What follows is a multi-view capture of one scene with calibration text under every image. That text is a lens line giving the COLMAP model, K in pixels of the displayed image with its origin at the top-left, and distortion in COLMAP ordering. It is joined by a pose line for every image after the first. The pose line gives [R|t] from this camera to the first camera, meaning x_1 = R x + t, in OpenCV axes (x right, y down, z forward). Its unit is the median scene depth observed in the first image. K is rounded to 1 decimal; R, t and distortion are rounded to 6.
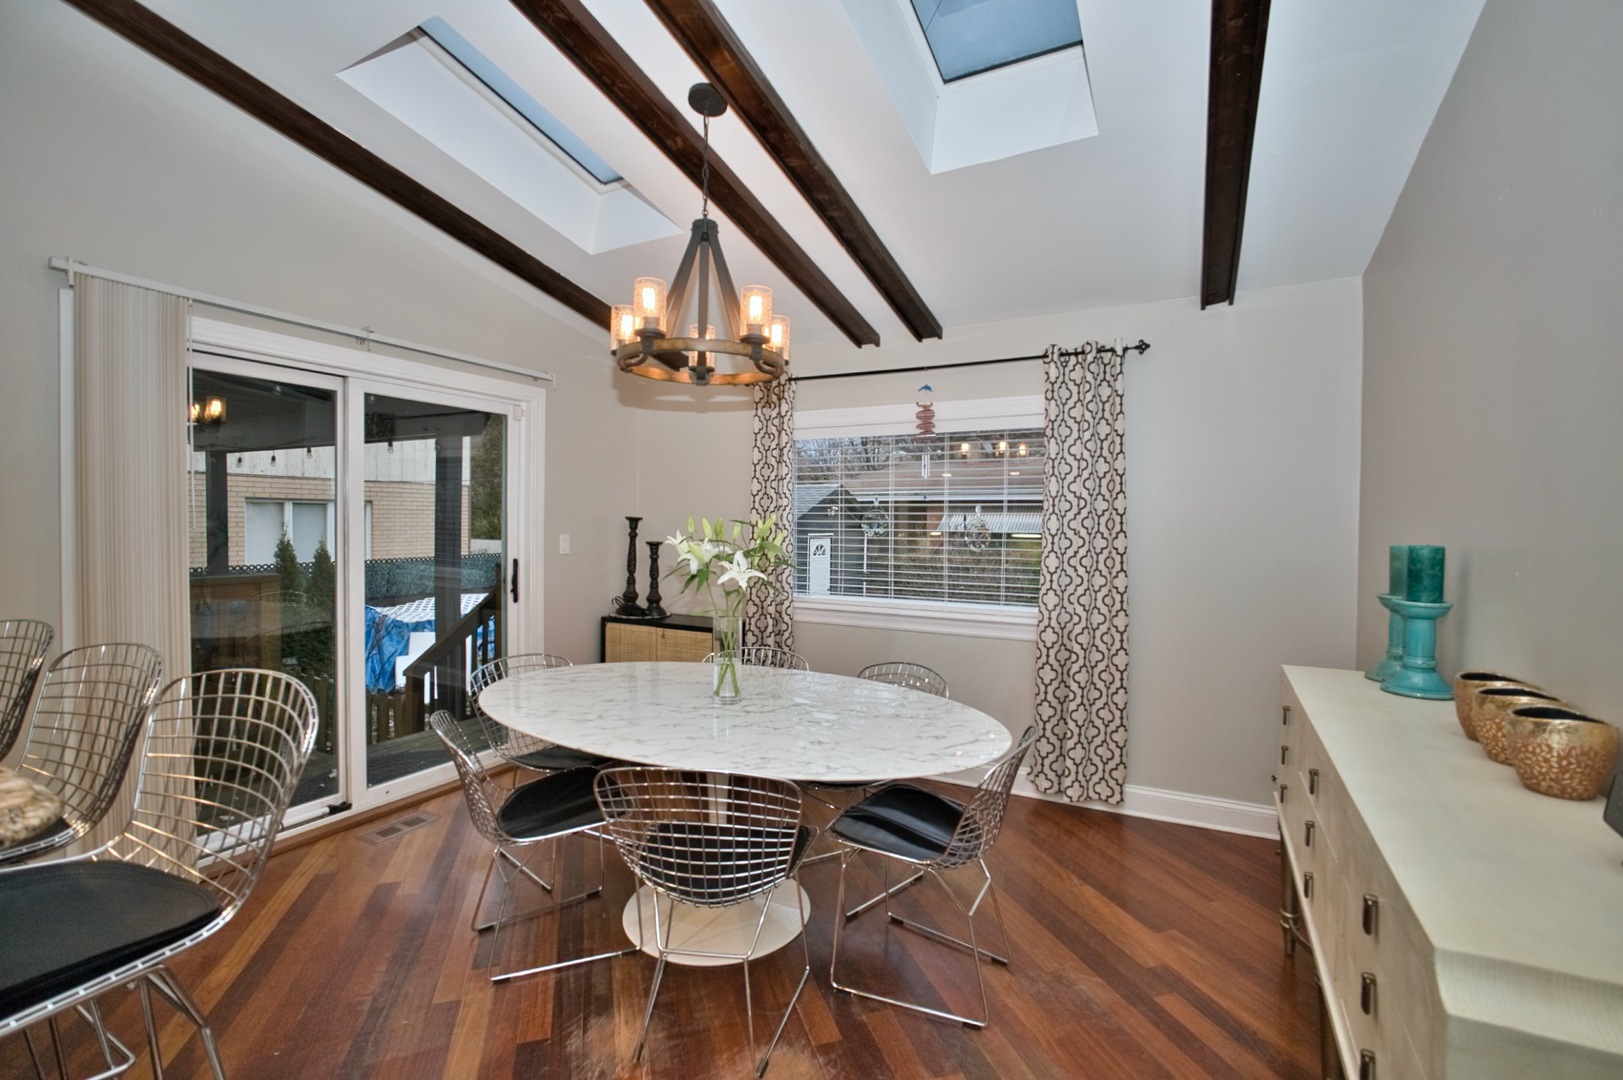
lens RADIAL K [[704.8, 0, 810.3], [0, 704.8, 540.5], [0, 0, 1]] dist [-0.024330, 0.007391]
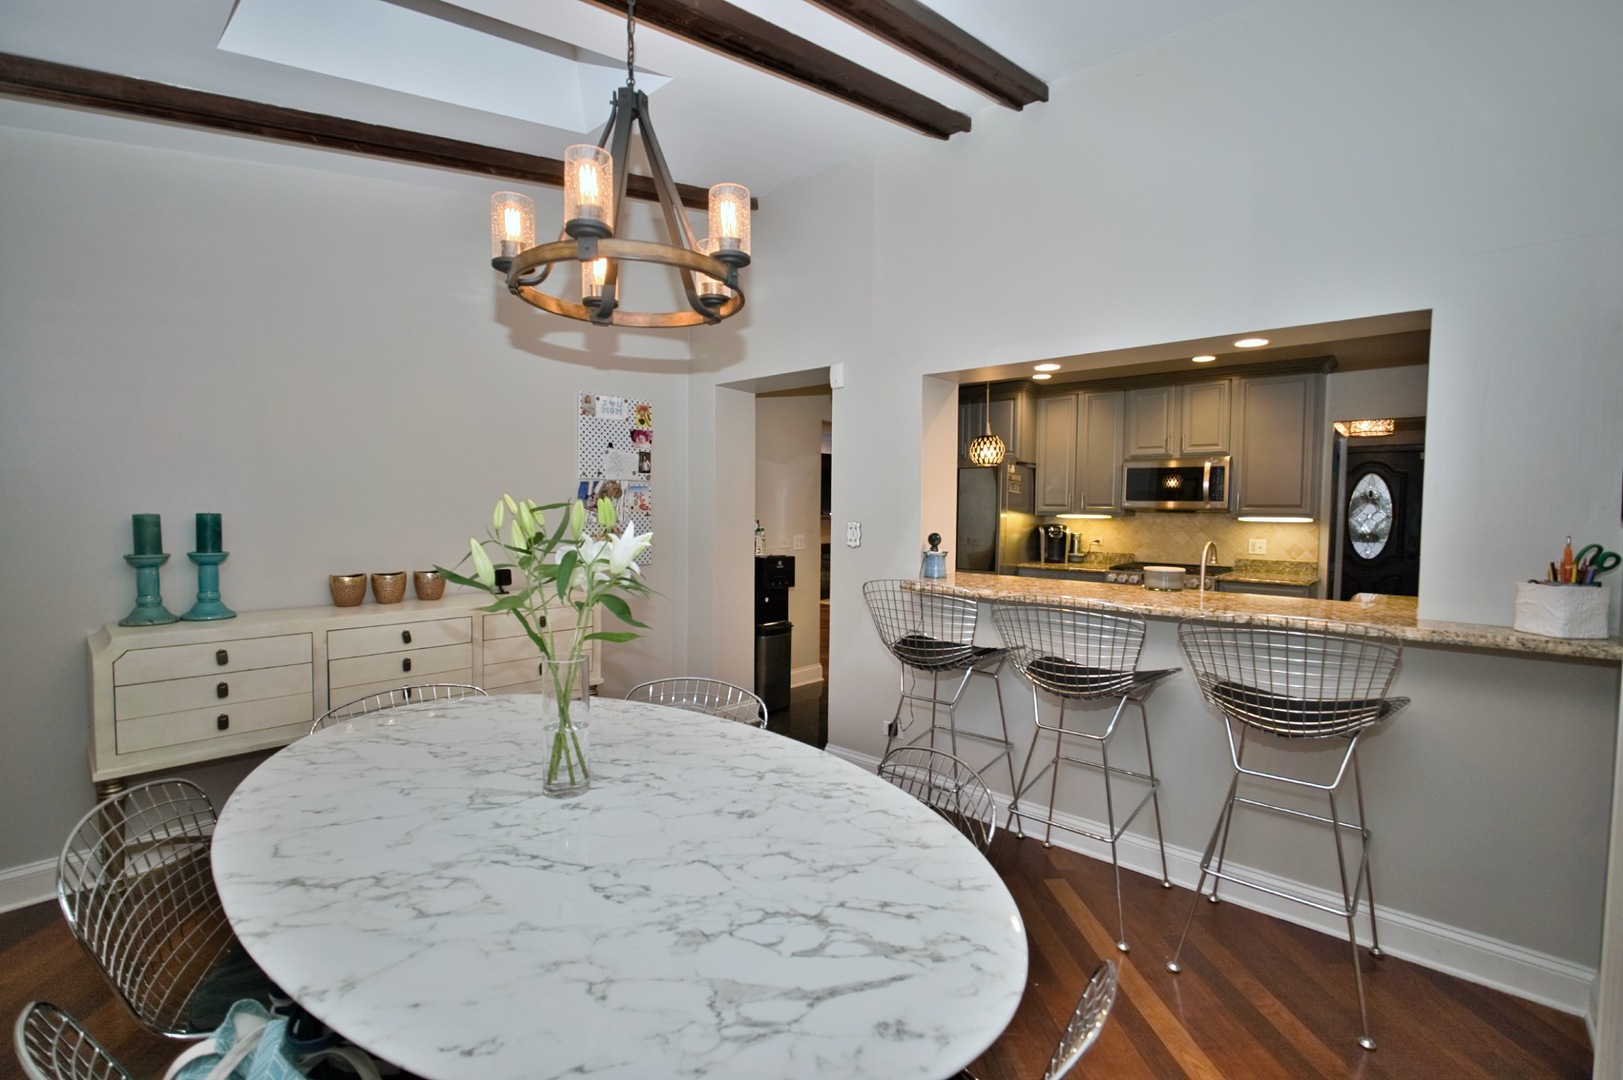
lens RADIAL K [[704.8, 0, 810.3], [0, 704.8, 540.5], [0, 0, 1]] dist [-0.024330, 0.007391]
pose [[-0.973103, -0.032716, 0.228036, -0.362008], [-0.016062, 0.997091, 0.074511, -0.035187], [-0.229810, 0.068844, -0.970797, 1.197339]]
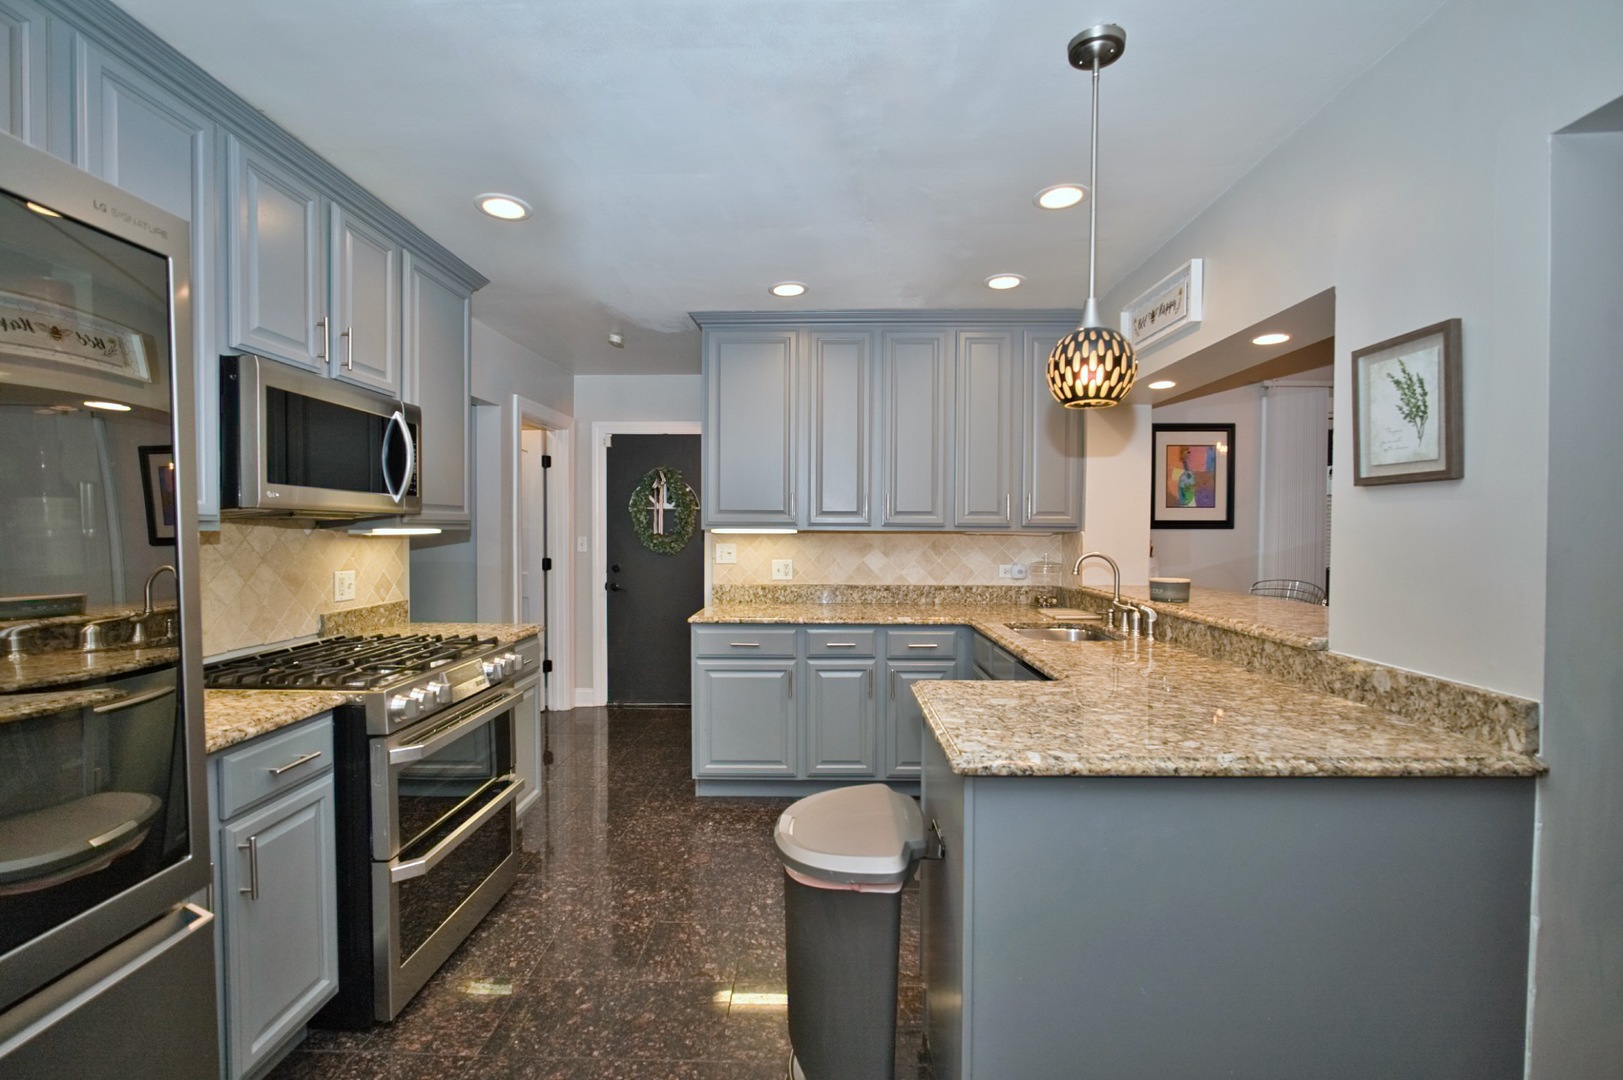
lens RADIAL K [[704.8, 0, 810.3], [0, 704.8, 540.5], [0, 0, 1]] dist [-0.024330, 0.007391]
pose [[0.447838, 0.006194, -0.894093, -0.007190], [-0.022930, 0.999727, -0.004559, 0.024768], [0.893821, 0.022544, 0.447858, -0.573611]]
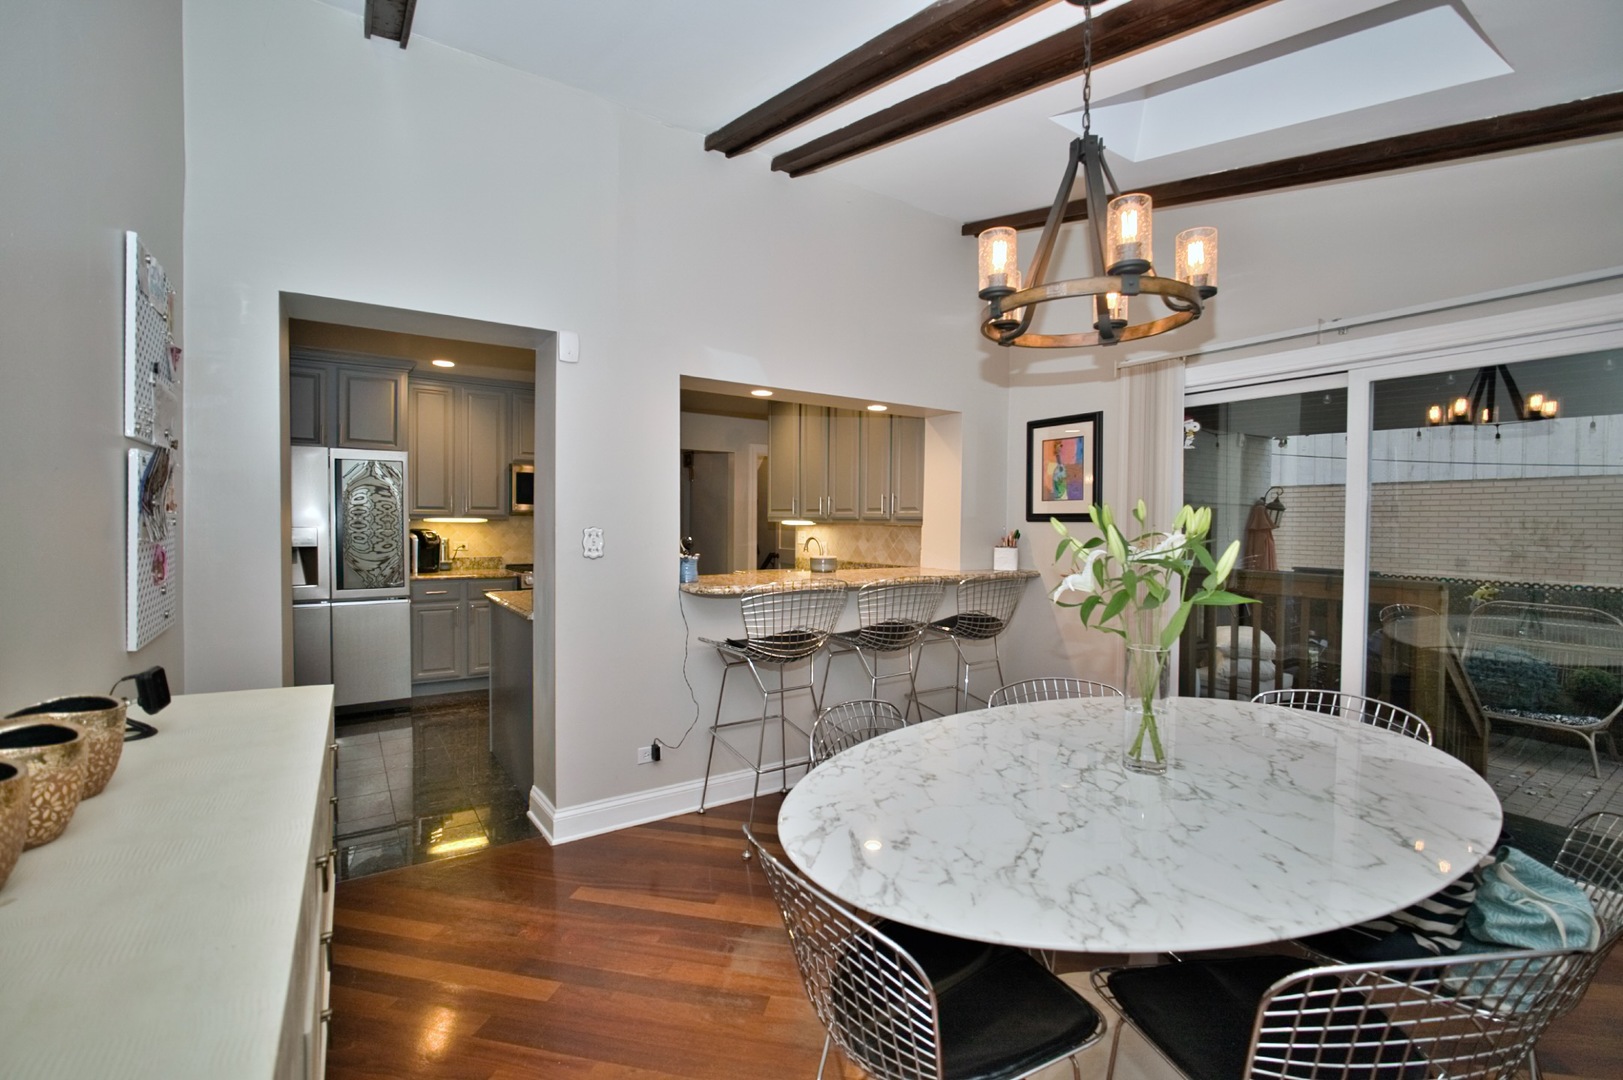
lens RADIAL K [[704.8, 0, 810.3], [0, 704.8, 540.5], [0, 0, 1]] dist [-0.024330, 0.007391]
pose [[-0.469620, 0.008662, -0.882826, 0.504665], [-0.037244, 0.998867, 0.029613, -0.004373], [0.882082, 0.046787, -0.468766, 0.791177]]
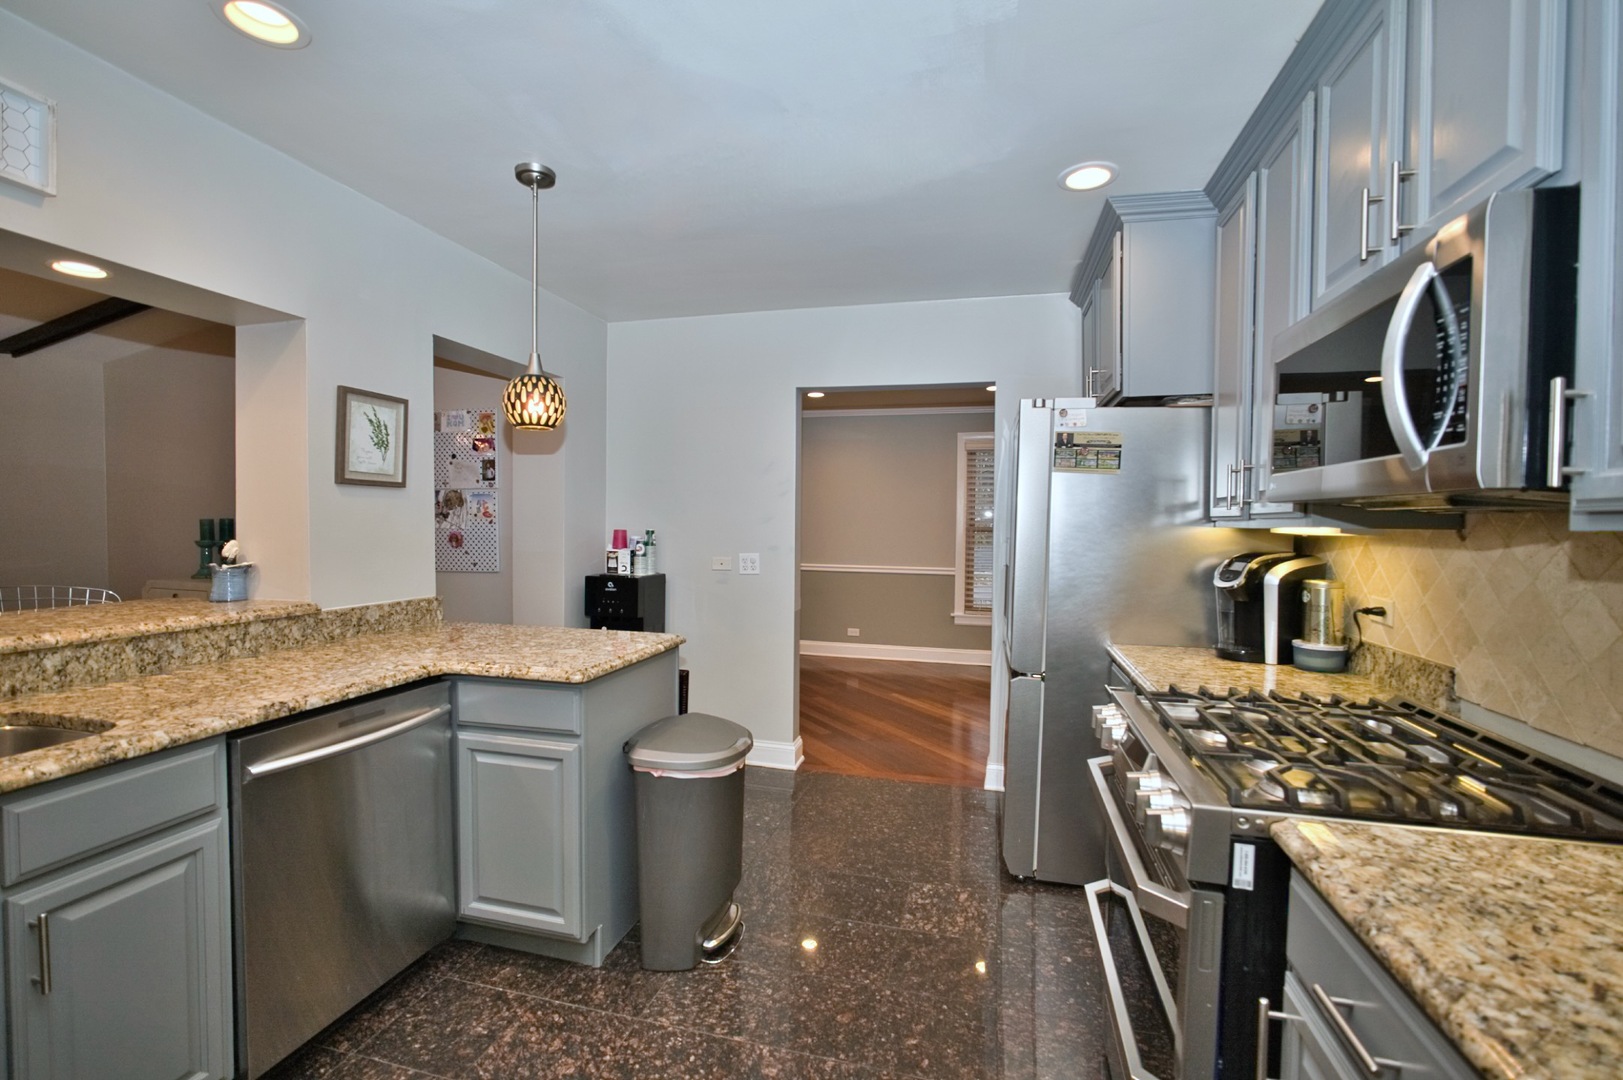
lens RADIAL K [[704.8, 0, 810.3], [0, 704.8, 540.5], [0, 0, 1]] dist [-0.024330, 0.007391]
pose [[-0.231166, -0.036889, 0.972215, -1.157385], [0.014344, 0.999043, 0.041318, 0.007378], [-0.972808, 0.023497, -0.230416, -0.265970]]
